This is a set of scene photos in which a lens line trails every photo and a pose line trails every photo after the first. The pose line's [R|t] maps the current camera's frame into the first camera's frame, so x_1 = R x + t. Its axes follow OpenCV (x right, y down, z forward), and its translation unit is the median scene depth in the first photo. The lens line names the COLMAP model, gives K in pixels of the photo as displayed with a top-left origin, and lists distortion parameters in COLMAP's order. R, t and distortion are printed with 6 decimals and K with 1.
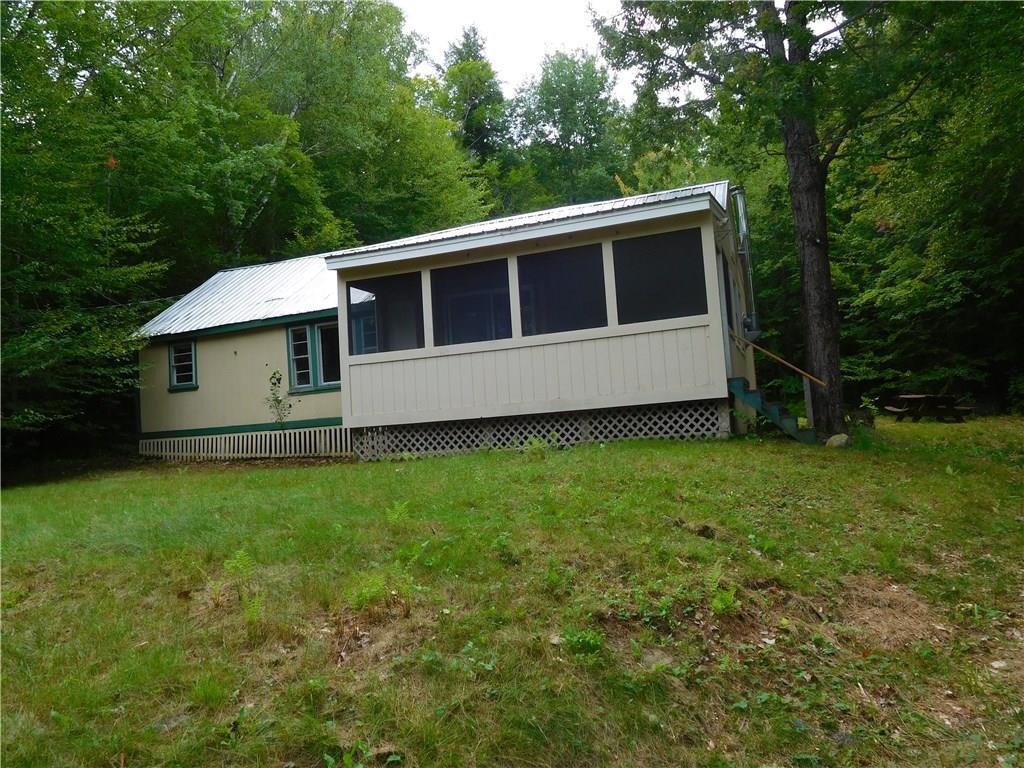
lens RADIAL K [[786.5, 0, 512.0], [0, 786.5, 384.0], [0, 0, 1]] dist [-0.009786, -0.003789]
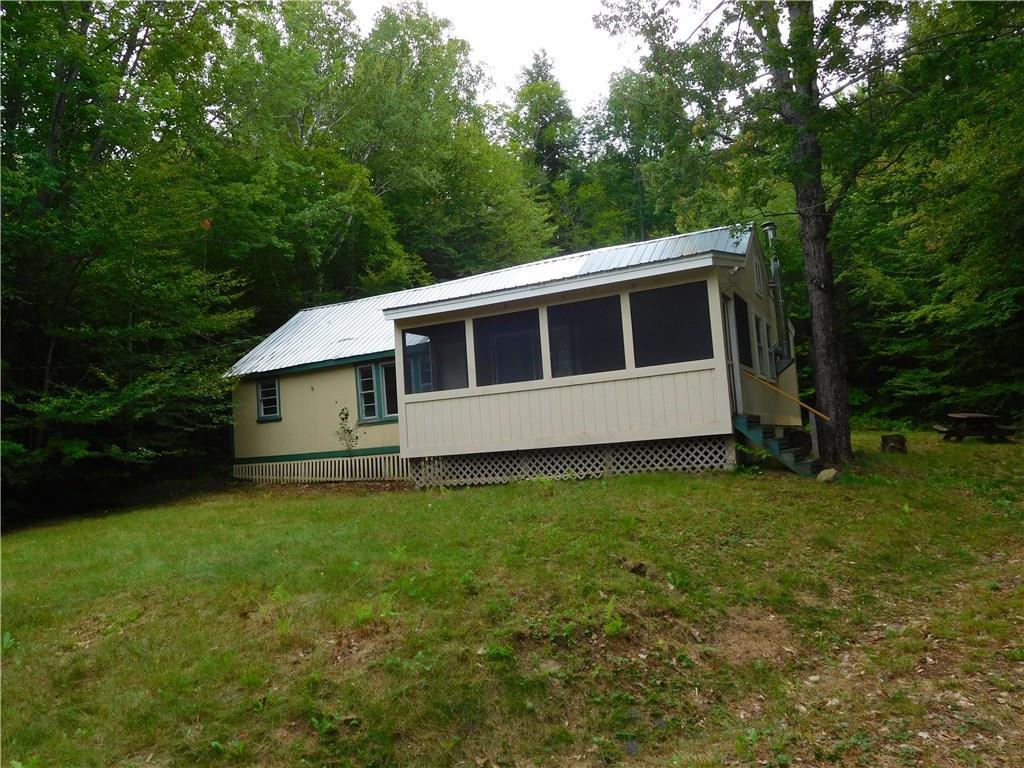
lens RADIAL K [[802.7, 0, 512.0], [0, 802.7, 384.0], [0, 0, 1]] dist [0.003106, 0.004760]
pose [[0.992641, -0.015131, -0.120147, 0.095128], [0.015626, 0.999873, 0.003178, -0.057017], [0.120084, -0.005032, 0.992751, -0.154104]]
